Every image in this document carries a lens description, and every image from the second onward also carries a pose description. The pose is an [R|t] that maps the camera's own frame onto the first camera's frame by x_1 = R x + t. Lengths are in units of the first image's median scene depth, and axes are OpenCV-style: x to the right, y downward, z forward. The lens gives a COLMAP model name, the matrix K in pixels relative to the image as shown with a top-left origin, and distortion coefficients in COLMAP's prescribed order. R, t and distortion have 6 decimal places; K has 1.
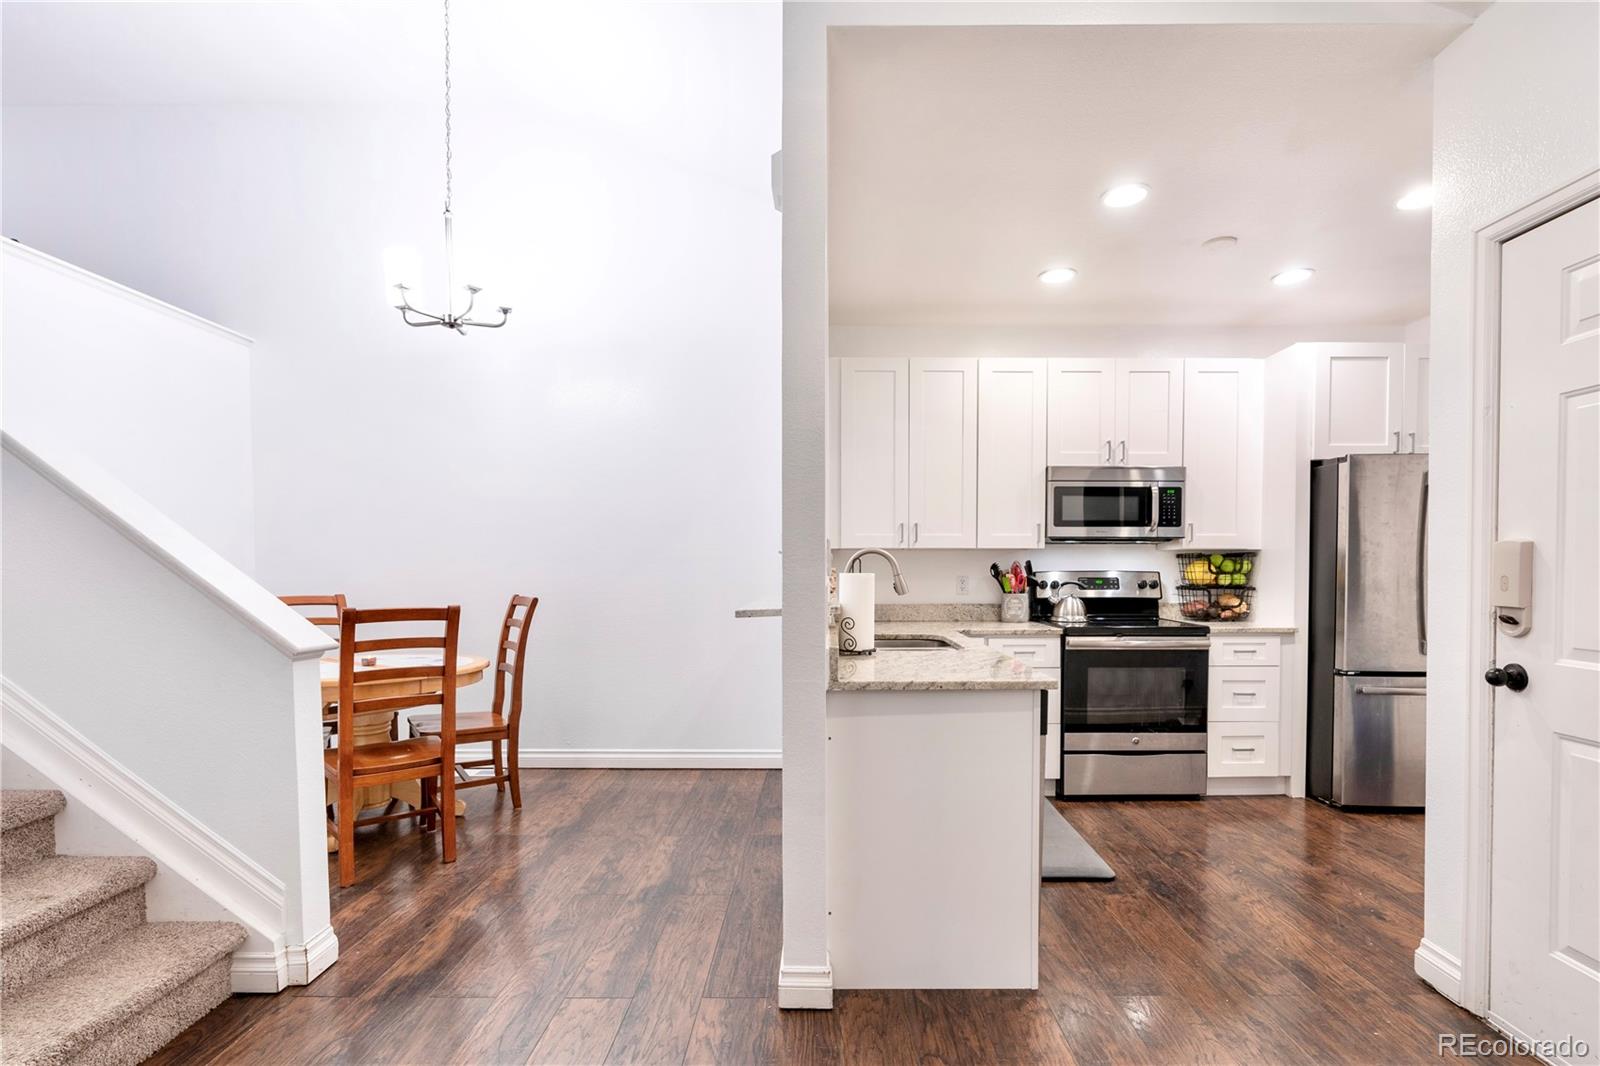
lens RADIAL K [[741.4, 0, 847.9], [0, 741.4, 597.5], [0, 0, 1]] dist [-0.007760, 0.002758]
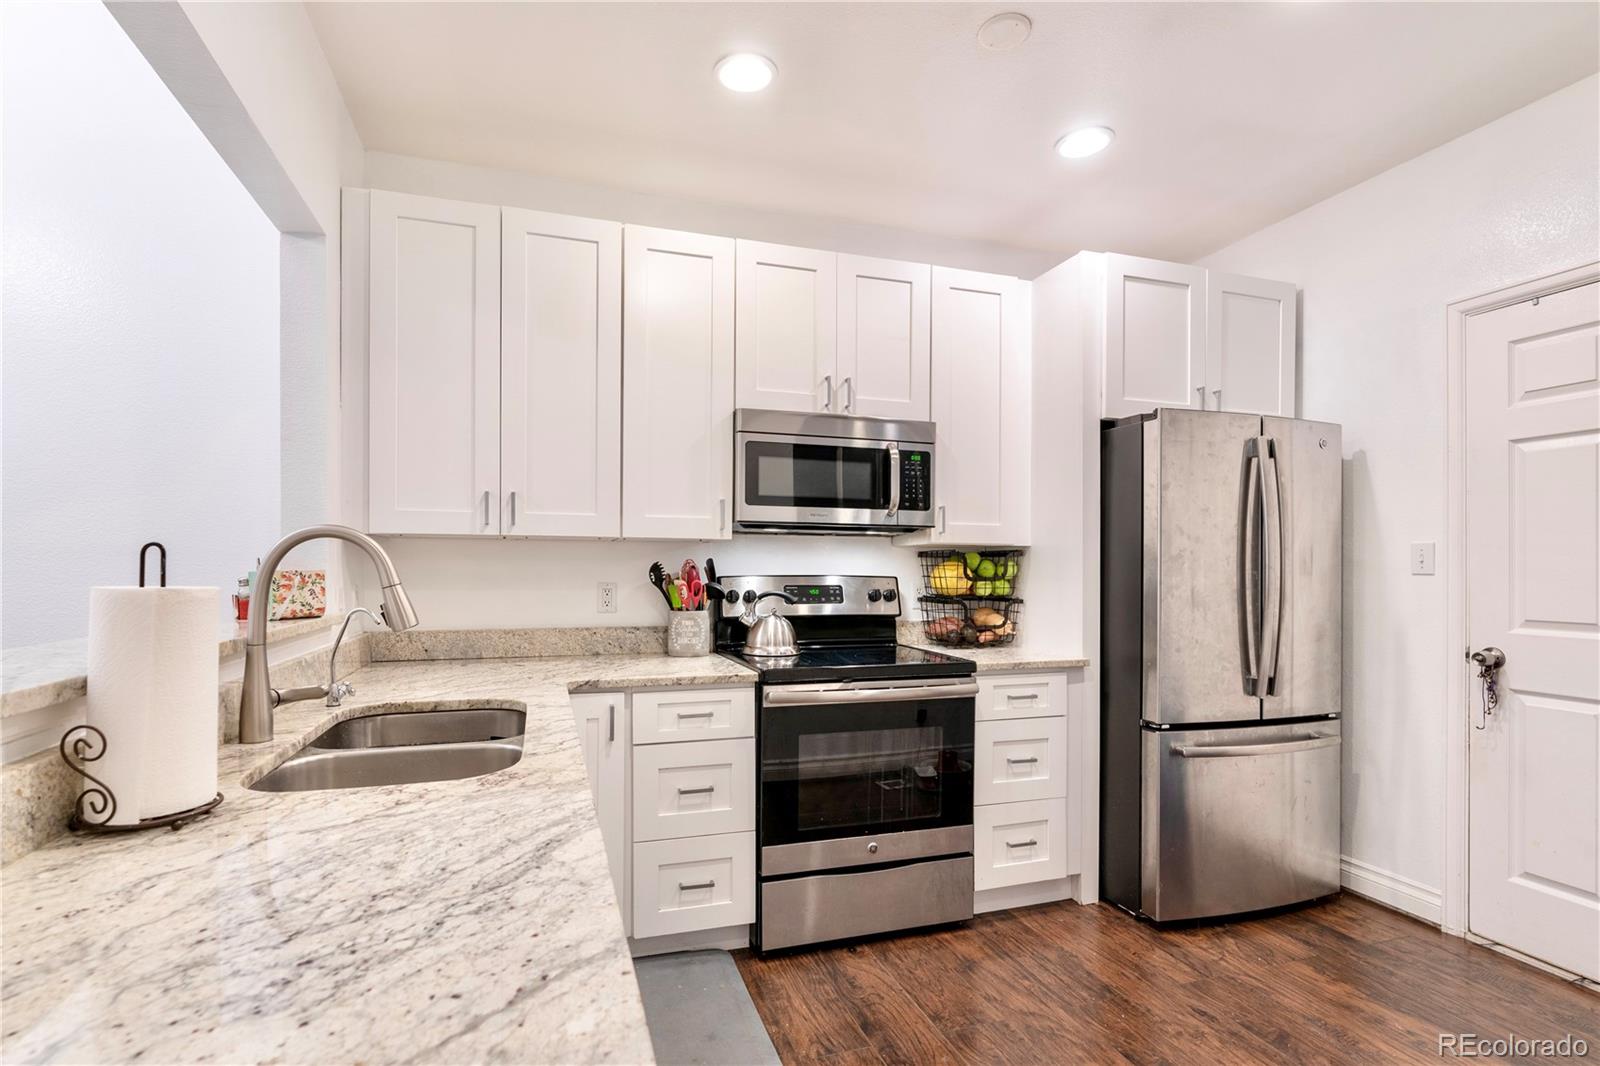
lens RADIAL K [[741.4, 0, 767.3], [0, 741.4, 561.0], [0, 0, 1]] dist [-0.007760, 0.002758]
pose [[0.964271, 0.008774, 0.264774, 0.131789], [0.003955, 0.998863, -0.047502, -0.018628], [-0.264889, 0.046852, 0.963140, 0.399363]]
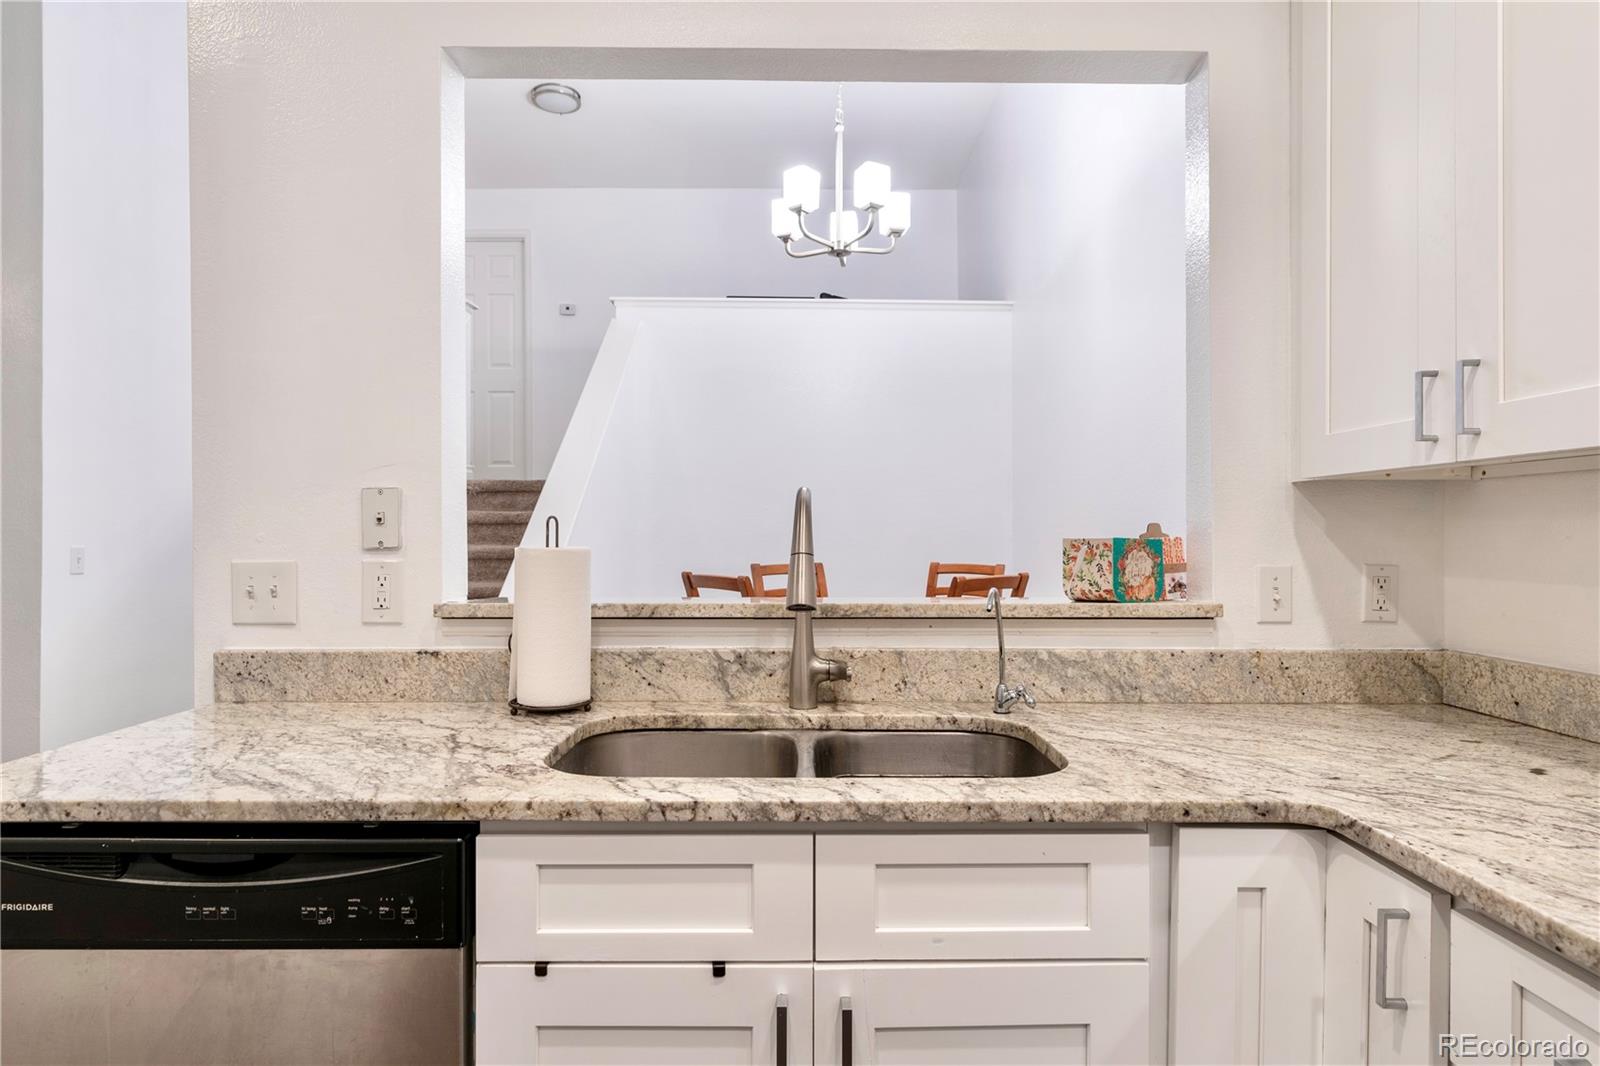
lens RADIAL K [[875.2, 0, 789.3], [0, 875.2, 536.3], [0, 0, 1]] dist [-0.006244, 0.001312]
pose [[-0.024234, 0.004180, -0.999698, 0.399368], [-0.040555, 0.999164, 0.005161, -0.033523], [0.998883, 0.040667, -0.024044, 0.793431]]
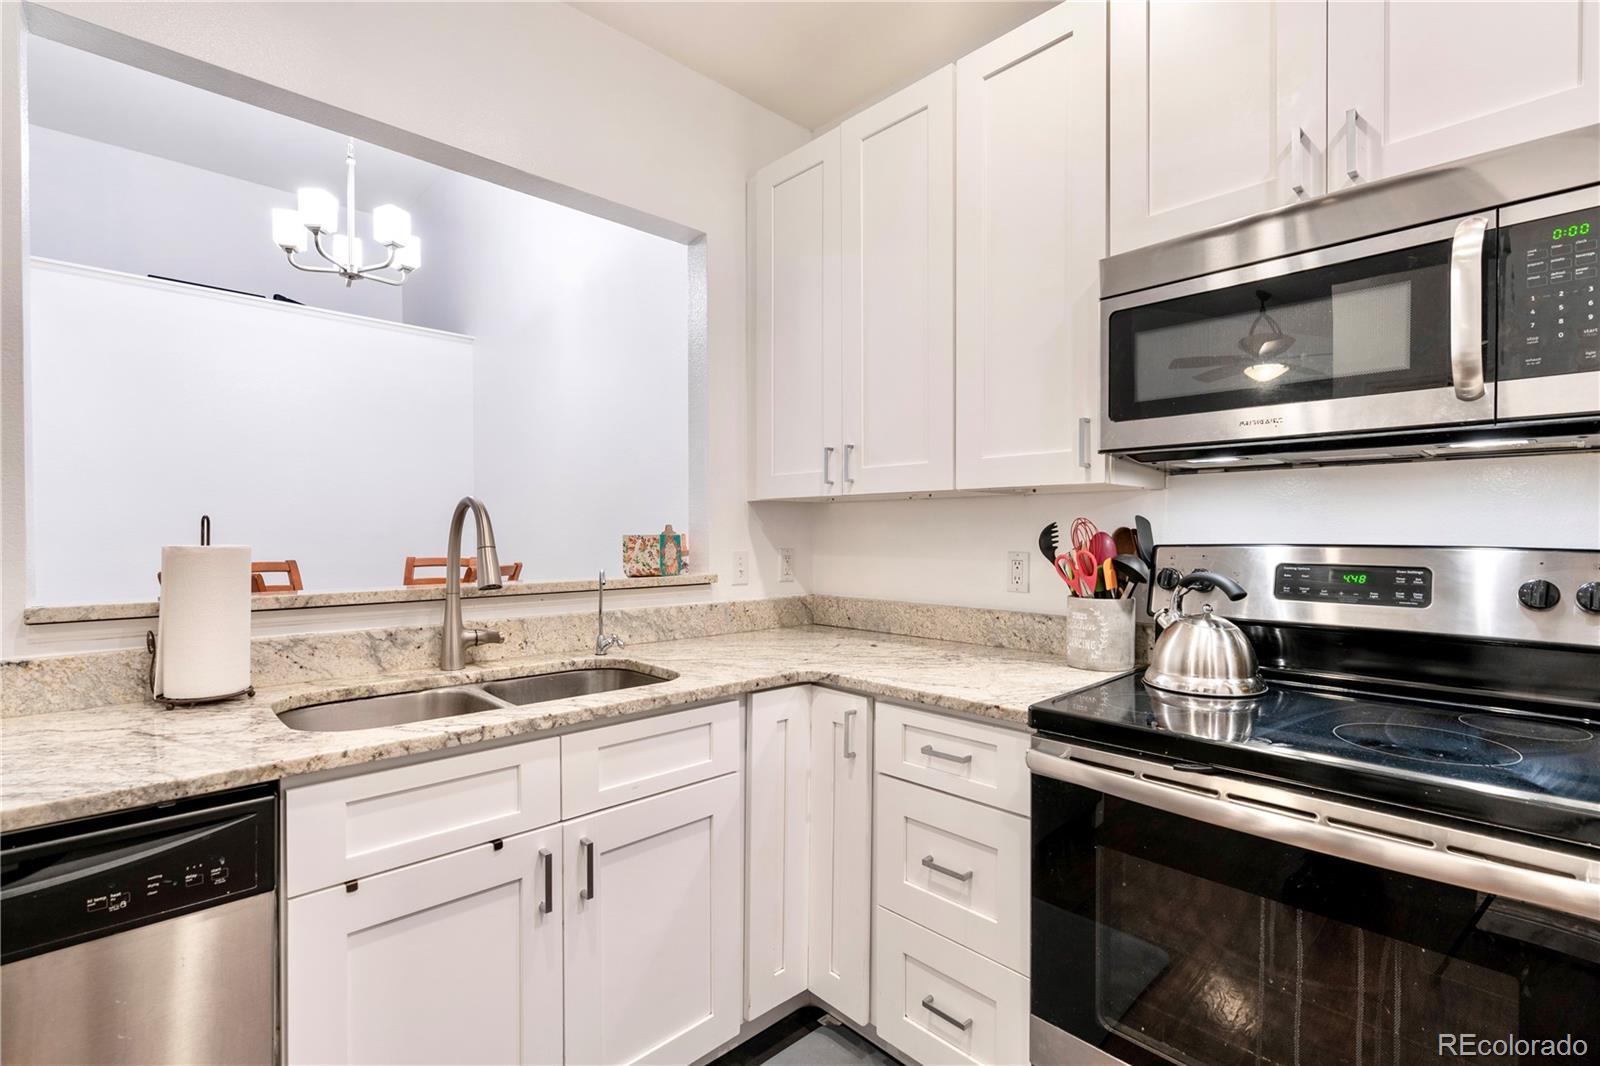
lens RADIAL K [[741.4, 0, 796.2], [0, 741.4, 537.7], [0, 0, 1]] dist [-0.007760, 0.002758]
pose [[0.661517, 0.007216, -0.749896, 0.453298], [-0.029955, 0.999410, -0.016808, -0.028395], [0.749332, 0.033582, 0.661343, 0.653782]]
